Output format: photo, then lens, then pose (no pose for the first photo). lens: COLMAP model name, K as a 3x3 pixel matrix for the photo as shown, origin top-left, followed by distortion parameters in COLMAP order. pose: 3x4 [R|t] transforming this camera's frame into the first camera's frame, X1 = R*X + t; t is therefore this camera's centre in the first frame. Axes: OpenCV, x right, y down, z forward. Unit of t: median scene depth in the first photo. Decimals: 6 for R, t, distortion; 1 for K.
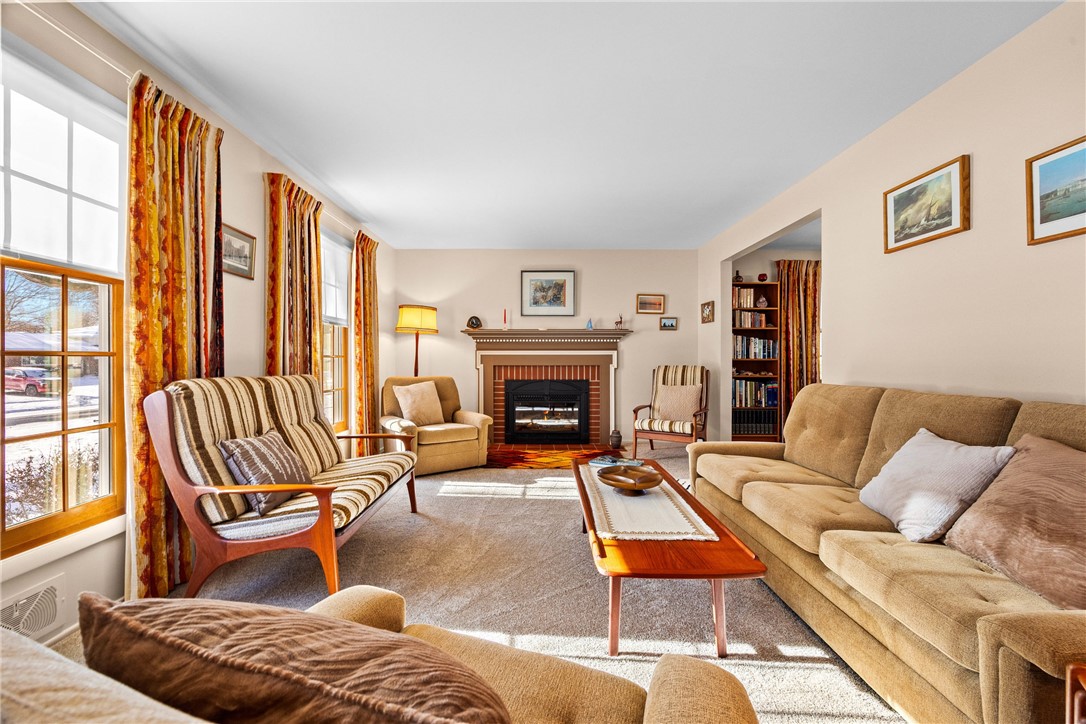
lens RADIAL K [[425.9, 0, 537.7], [0, 425.9, 358.3], [0, 0, 1]] dist [-0.006067, 0.000056]
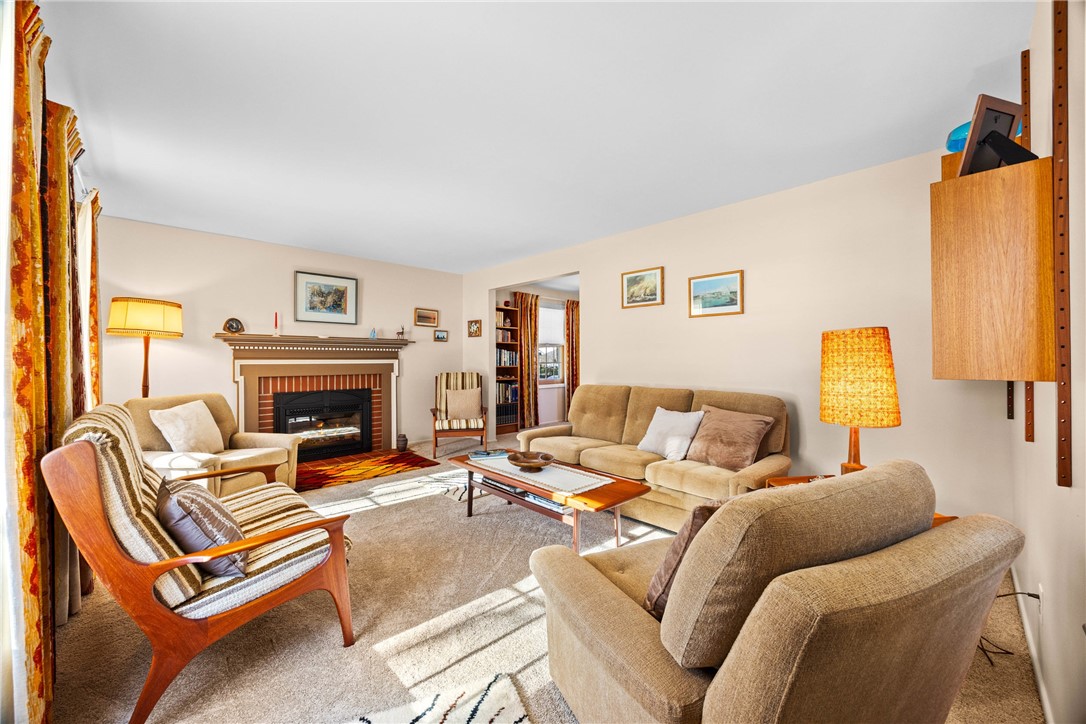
lens RADIAL K [[425.9, 0, 536.9], [0, 425.9, 358.4], [0, 0, 1]] dist [-0.006067, 0.000056]
pose [[0.709380, -0.001179, 0.704826, -0.380805], [0.000884, 0.999999, 0.000783, -0.025347], [-0.704826, 0.000067, 0.709380, 0.002362]]
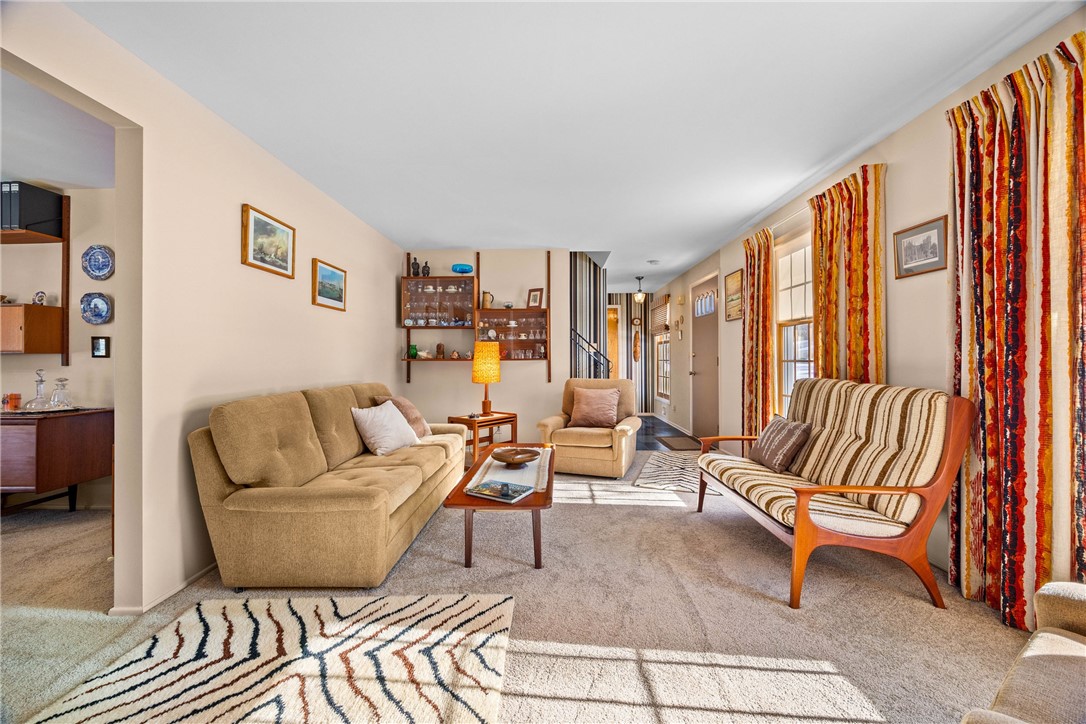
lens RADIAL K [[425.9, 0, 552.9], [0, 425.9, 362.0], [0, 0, 1]] dist [-0.006067, 0.000056]
pose [[-0.999692, 0.008214, 0.023421, 0.037410], [0.008136, 0.999961, -0.003425, -0.002048], [-0.023449, -0.003233, -0.999720, 1.153165]]
